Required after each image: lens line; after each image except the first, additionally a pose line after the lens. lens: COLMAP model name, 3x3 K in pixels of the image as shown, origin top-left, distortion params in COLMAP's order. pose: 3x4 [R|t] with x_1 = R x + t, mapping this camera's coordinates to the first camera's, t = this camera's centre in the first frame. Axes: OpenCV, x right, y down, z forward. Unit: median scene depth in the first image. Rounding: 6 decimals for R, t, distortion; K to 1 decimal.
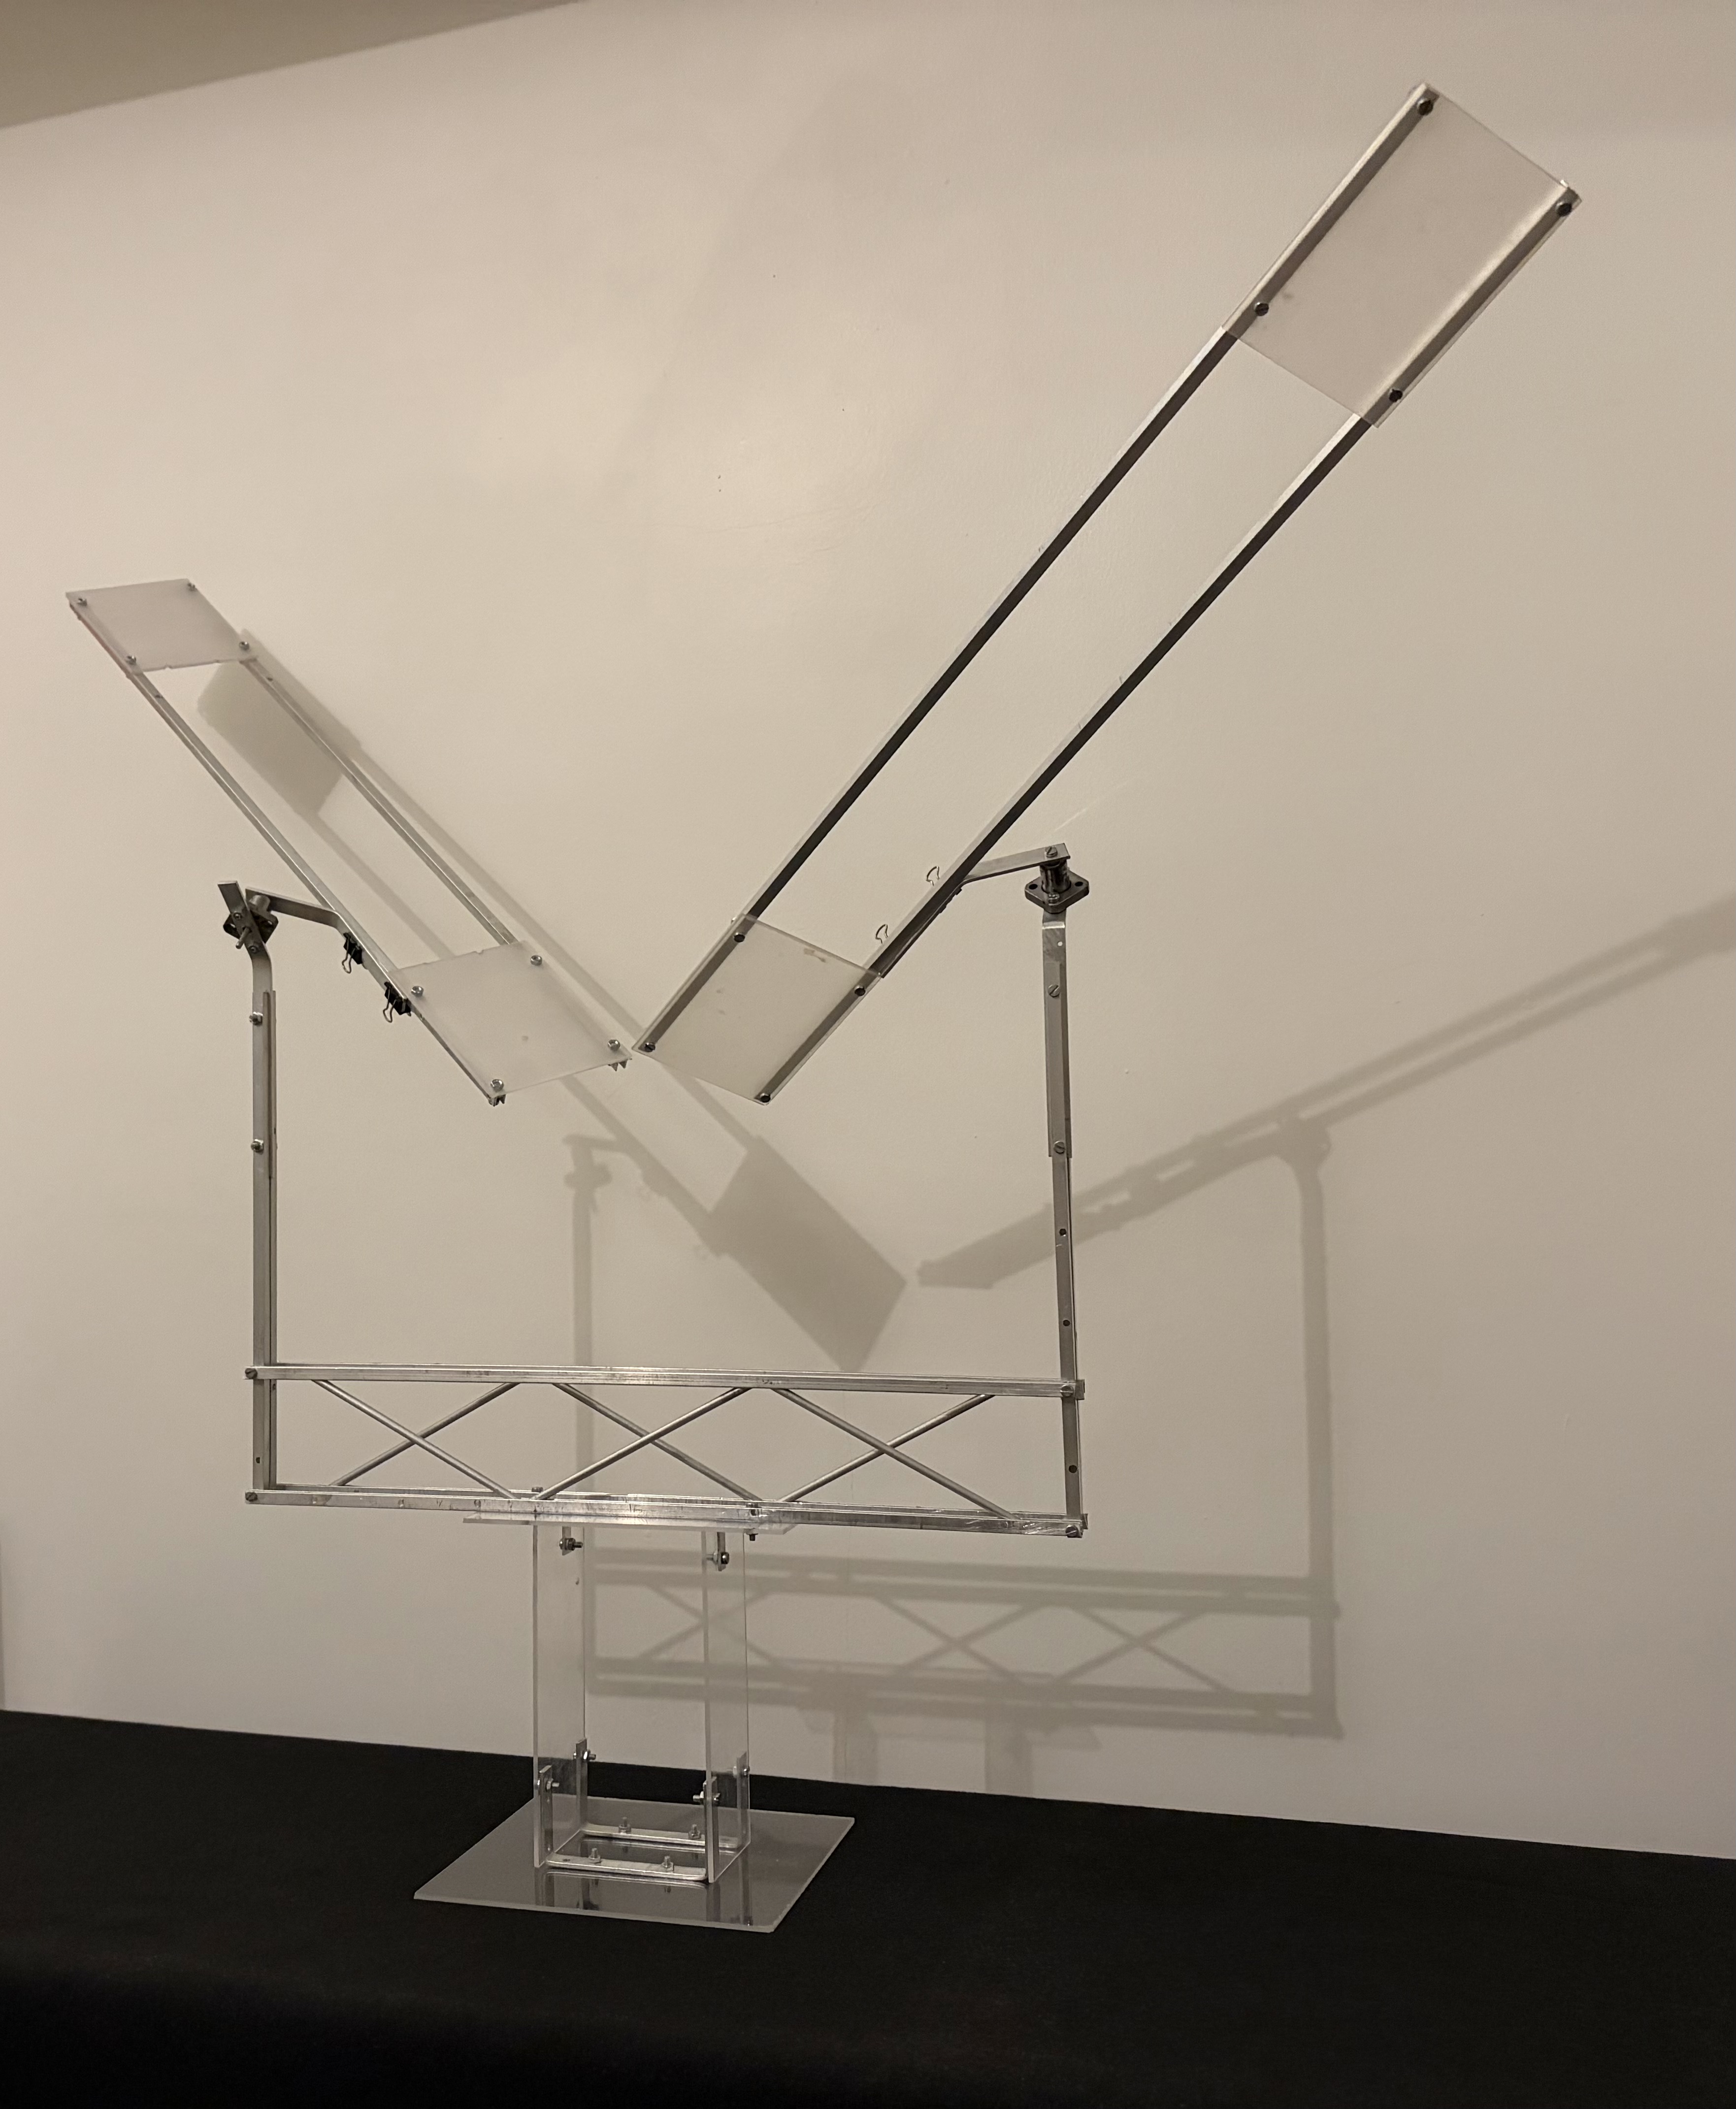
lens RADIAL K [[1887.5, 0, 866.0], [0, 1887.5, 1057.7], [0, 0, 1]] dist [-0.034516, 0.026027]
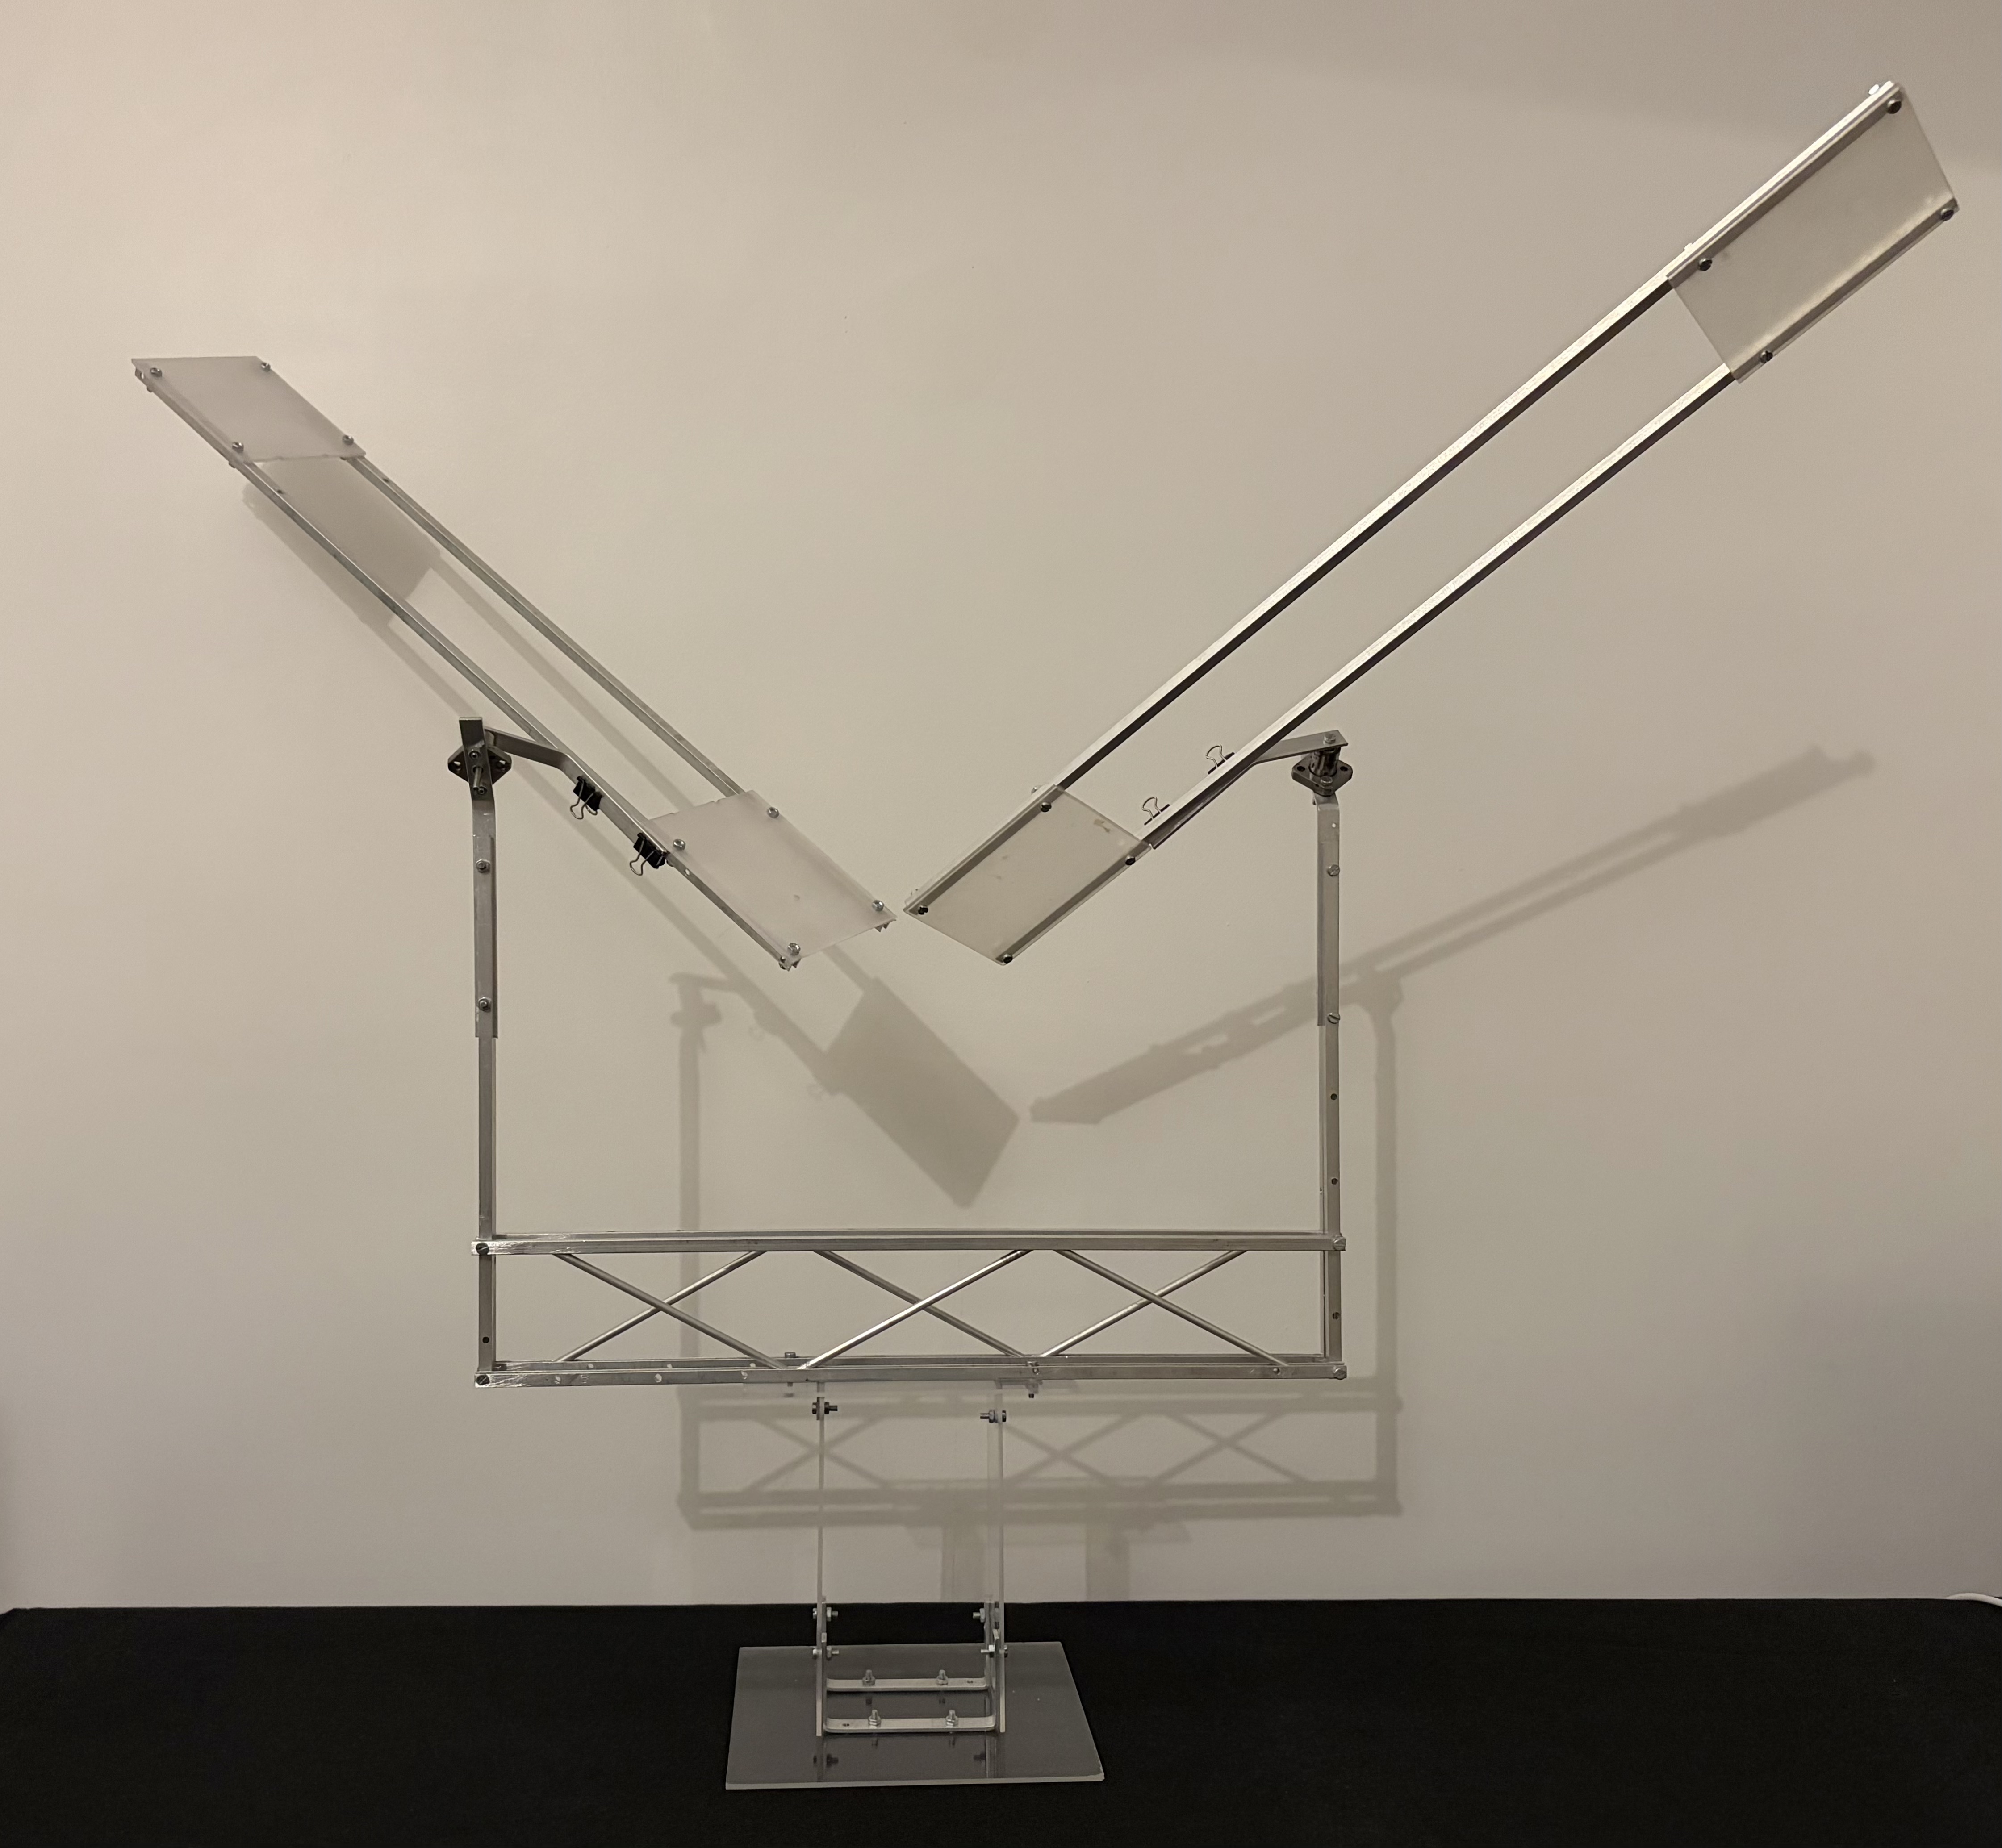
lens RADIAL K [[1688.7, 0, 981.4], [0, 1688.7, 929.1], [0, 0, 1]] dist [-0.017019, -0.015541]
pose [[0.953511, 0.016459, 0.300907, -0.300029], [-0.032784, 0.998247, 0.049285, -0.034380], [-0.299568, -0.056858, 0.952379, 0.122381]]
